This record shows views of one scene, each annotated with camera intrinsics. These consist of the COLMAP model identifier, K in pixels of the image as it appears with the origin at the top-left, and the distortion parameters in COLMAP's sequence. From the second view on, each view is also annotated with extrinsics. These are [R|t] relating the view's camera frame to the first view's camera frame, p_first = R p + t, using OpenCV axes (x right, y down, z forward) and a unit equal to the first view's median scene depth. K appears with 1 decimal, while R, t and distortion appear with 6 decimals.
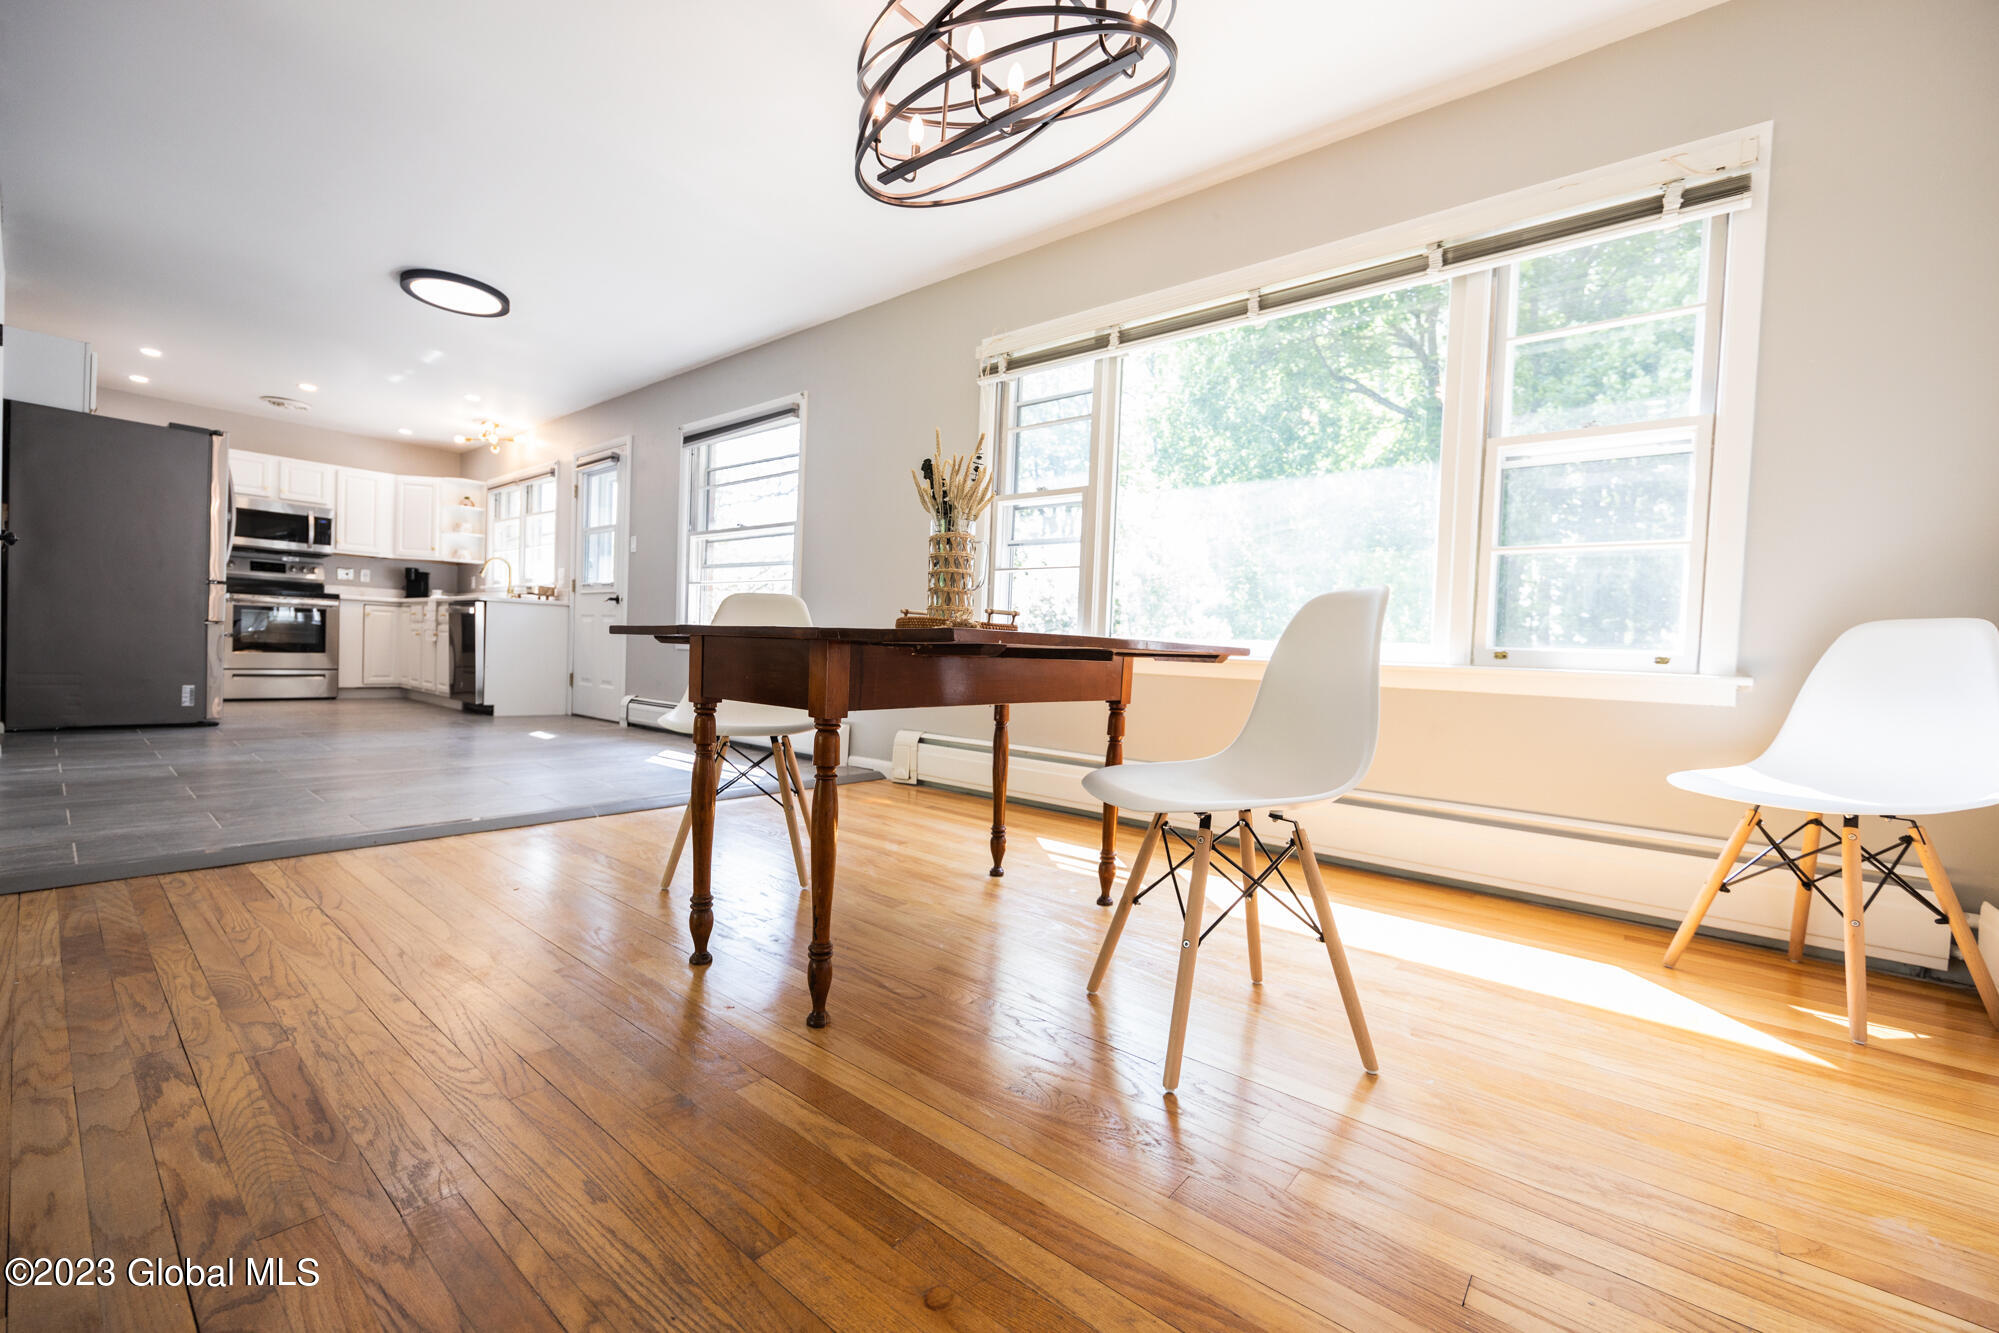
lens RADIAL K [[801.8, 0, 1005.0], [0, 801.8, 676.9], [0, 0, 1]] dist [-0.004518, 0.001465]
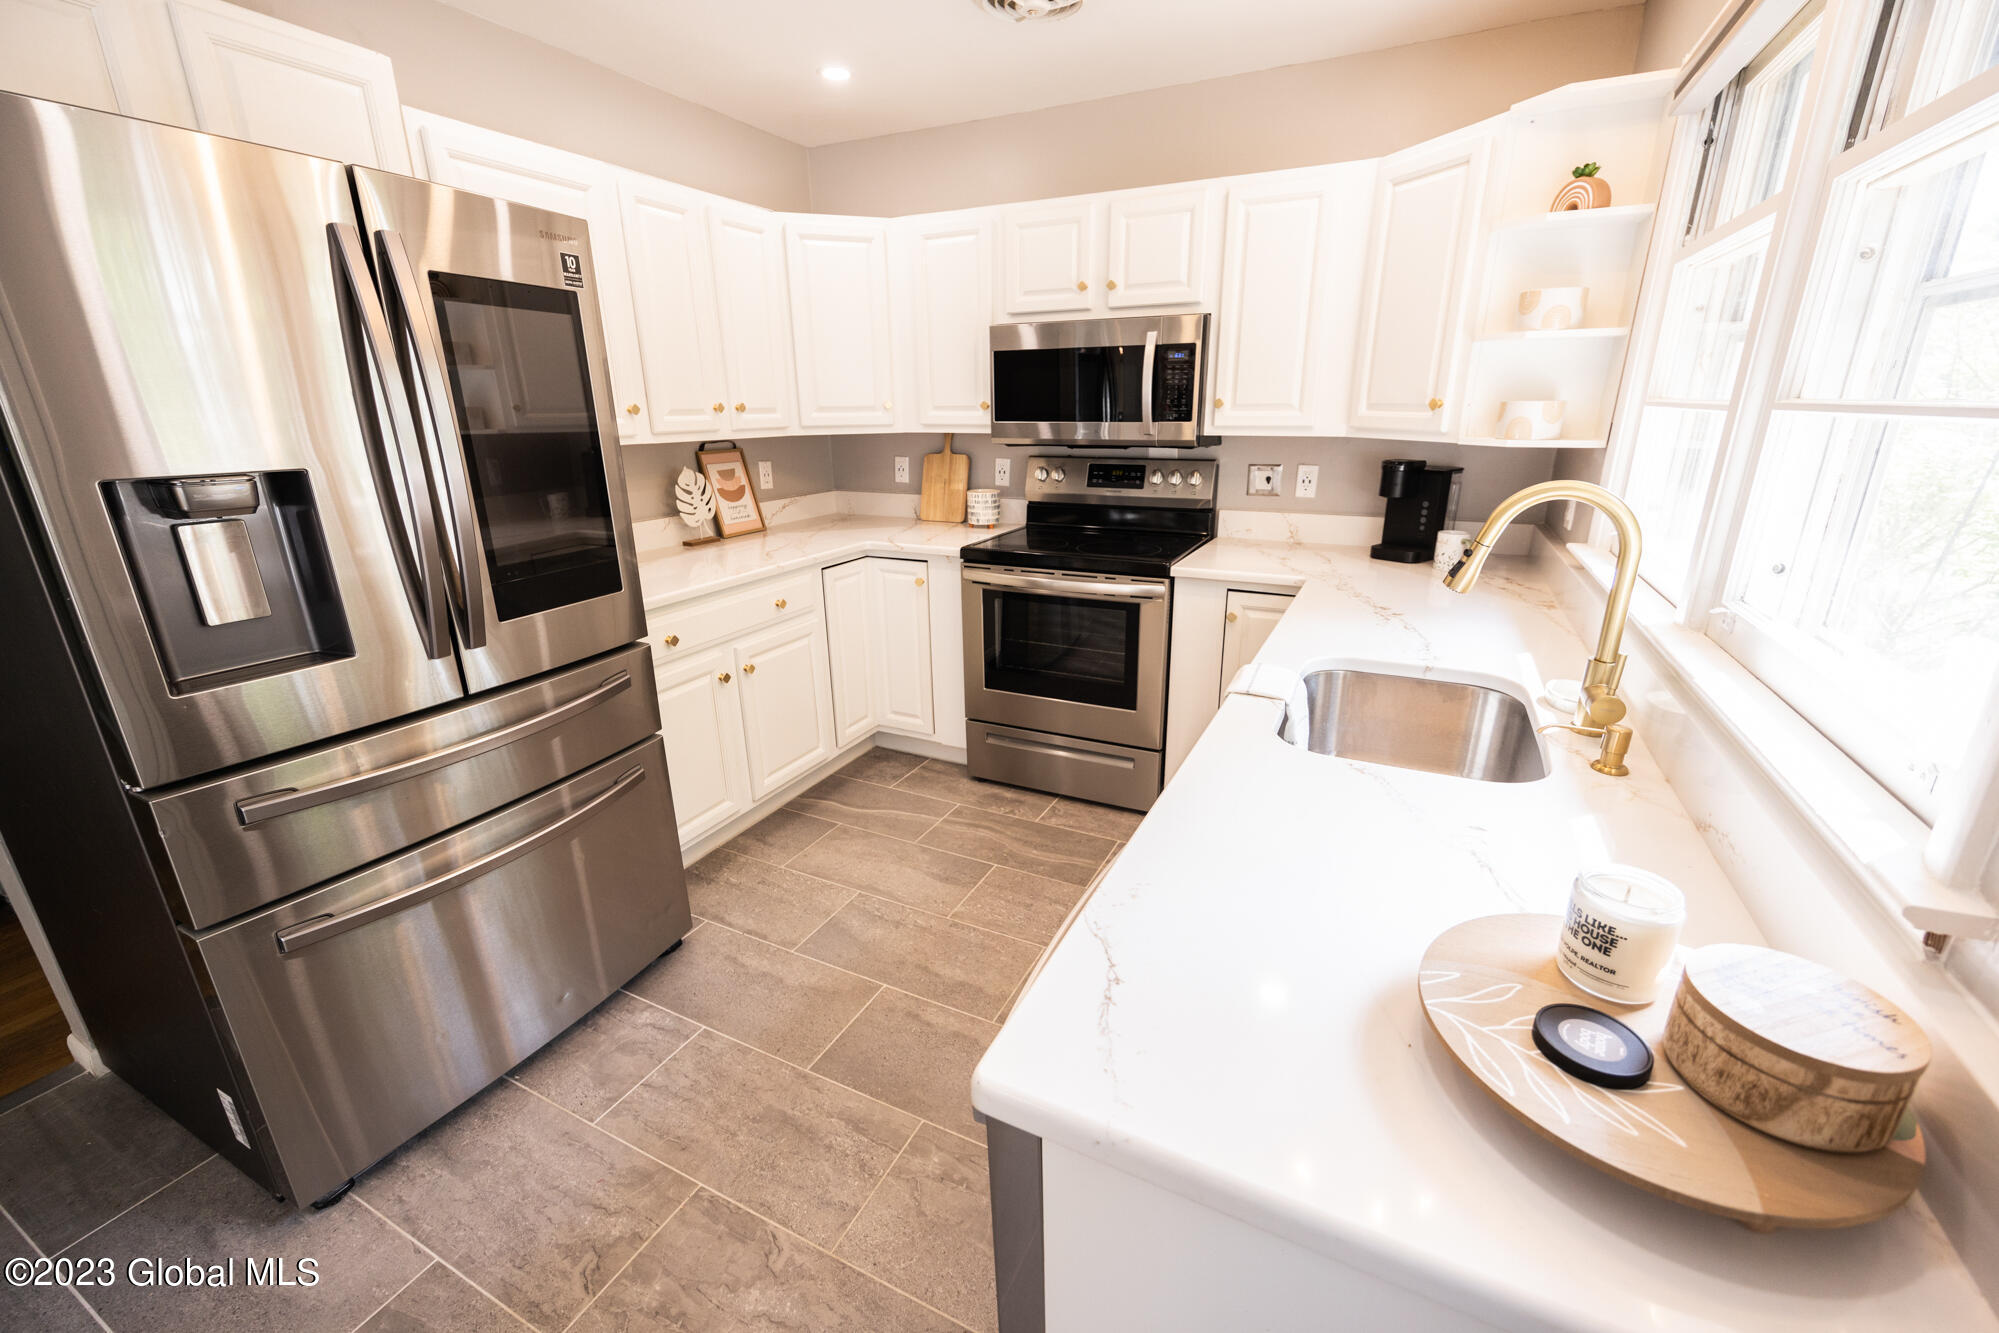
lens RADIAL K [[801.8, 0, 1015.1], [0, 801.8, 666.6], [0, 0, 1]] dist [-0.004518, 0.001465]
pose [[0.232427, 0.265913, -0.935558, -0.732647], [-0.013420, 0.962686, 0.270289, -0.233523], [0.972521, -0.050268, 0.227323, 1.259438]]
